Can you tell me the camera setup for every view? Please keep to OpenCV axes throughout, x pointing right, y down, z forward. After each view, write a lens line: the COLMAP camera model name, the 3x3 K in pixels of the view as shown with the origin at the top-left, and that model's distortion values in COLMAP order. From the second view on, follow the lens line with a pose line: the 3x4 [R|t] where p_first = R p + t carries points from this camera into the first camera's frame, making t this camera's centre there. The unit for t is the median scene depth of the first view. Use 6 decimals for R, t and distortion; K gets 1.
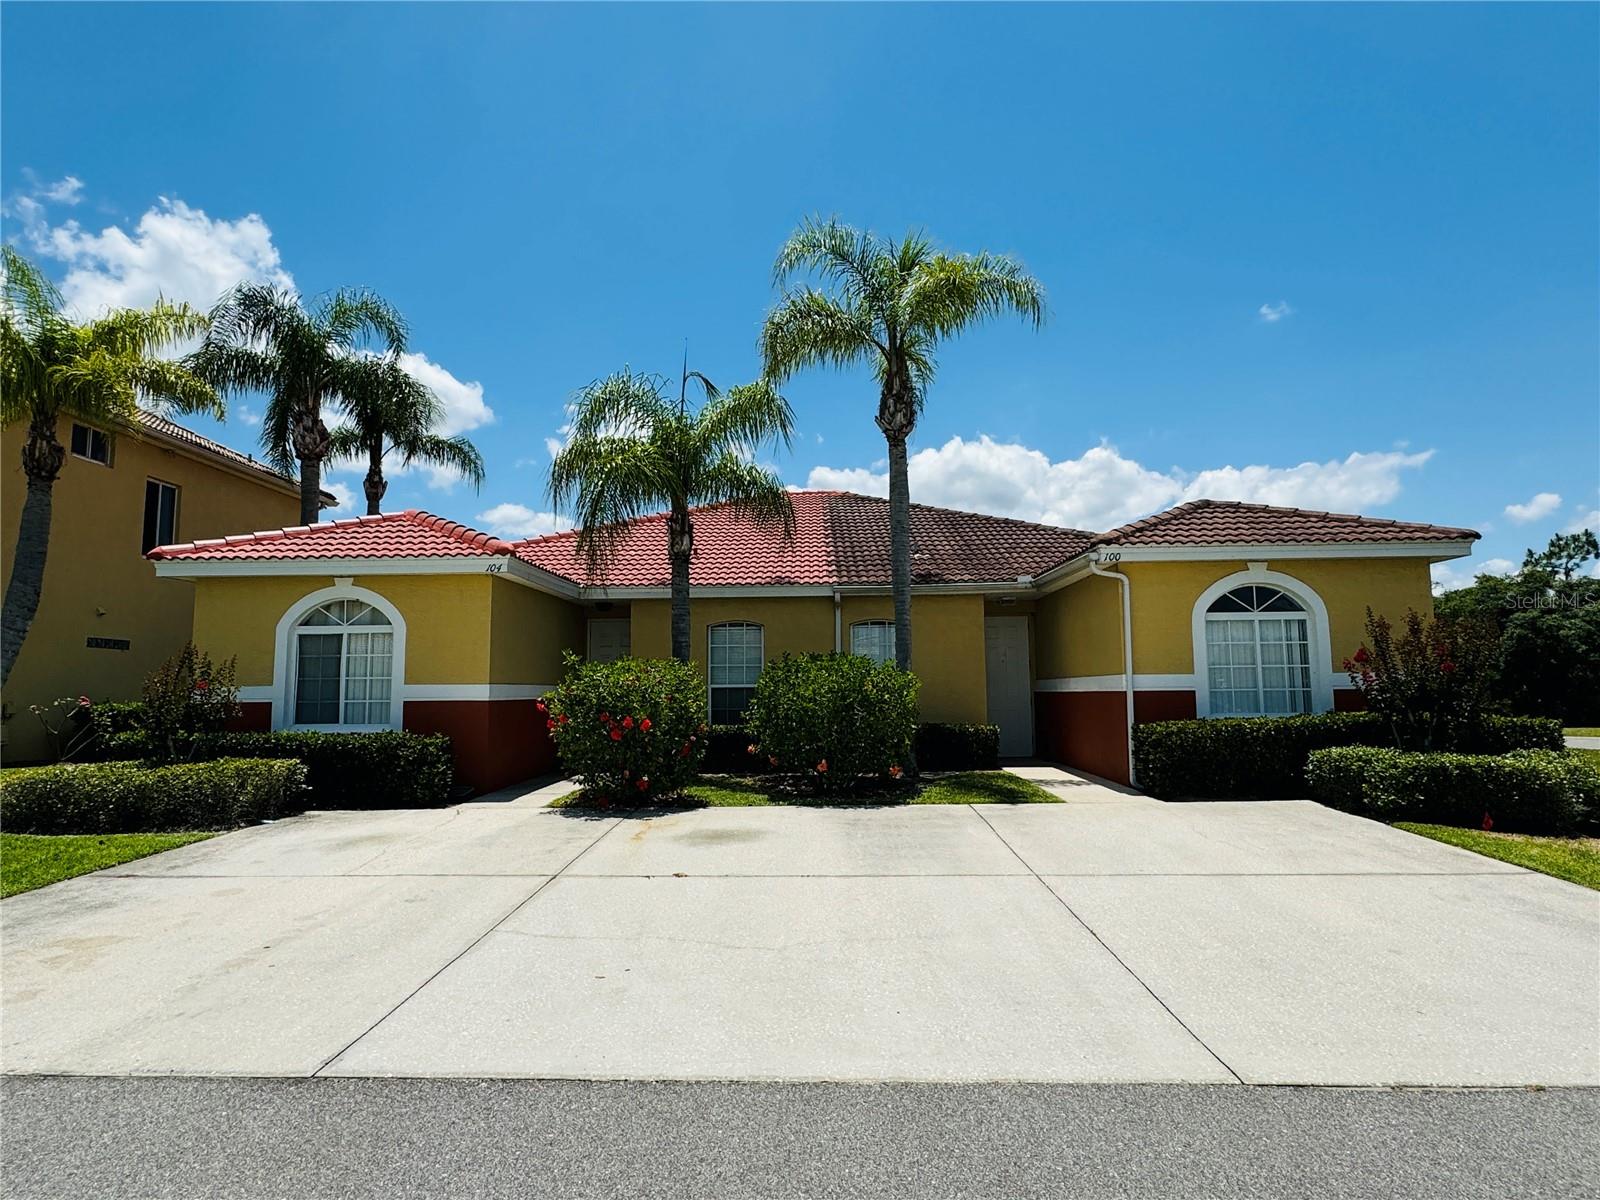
lens RADIAL K [[903.2, 0, 802.4], [0, 903.2, 602.6], [0, 0, 1]] dist [0.001293, 0.002375]
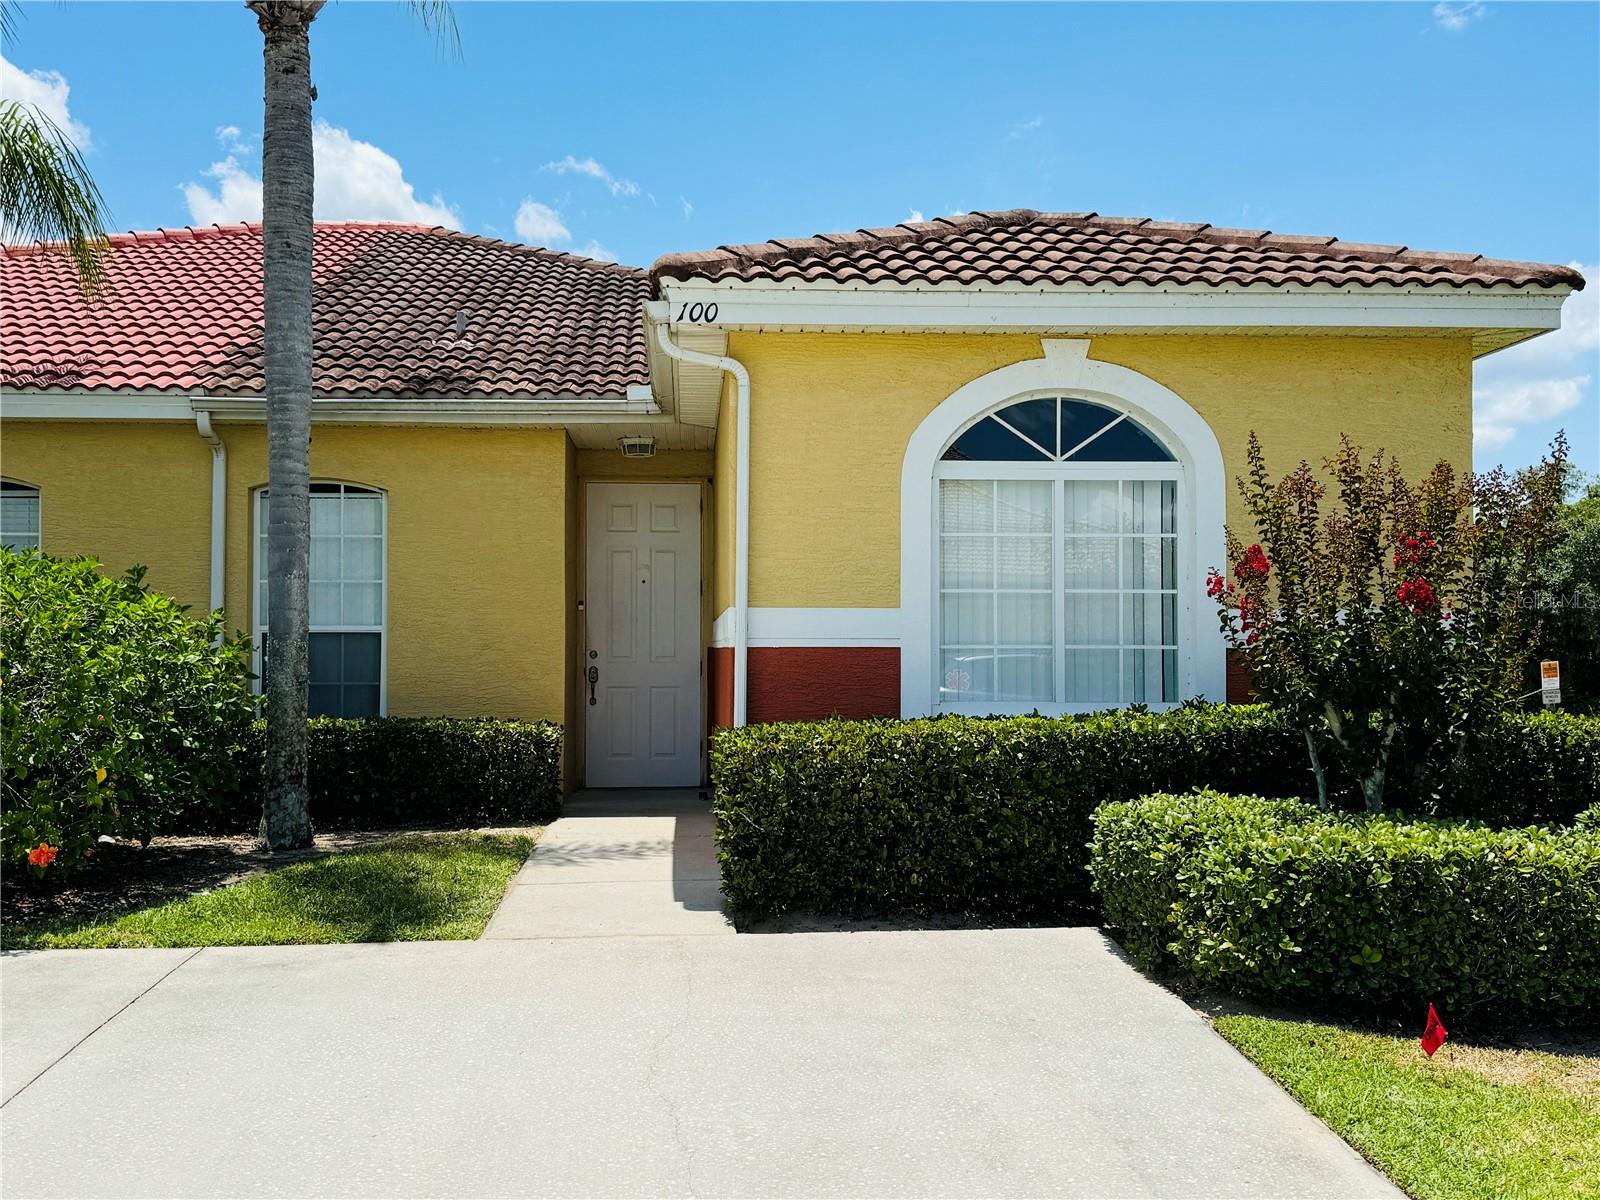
lens RADIAL K [[1521.1, 0, 798.2], [0, 1521.1, 599.1], [0, 0, 1]] dist [0.038972, 0.000000]
pose [[0.996306, 0.011956, 0.085043, 0.327032], [-0.017758, 0.997542, 0.067789, 0.028759], [-0.084024, -0.069049, 0.994069, 0.315336]]
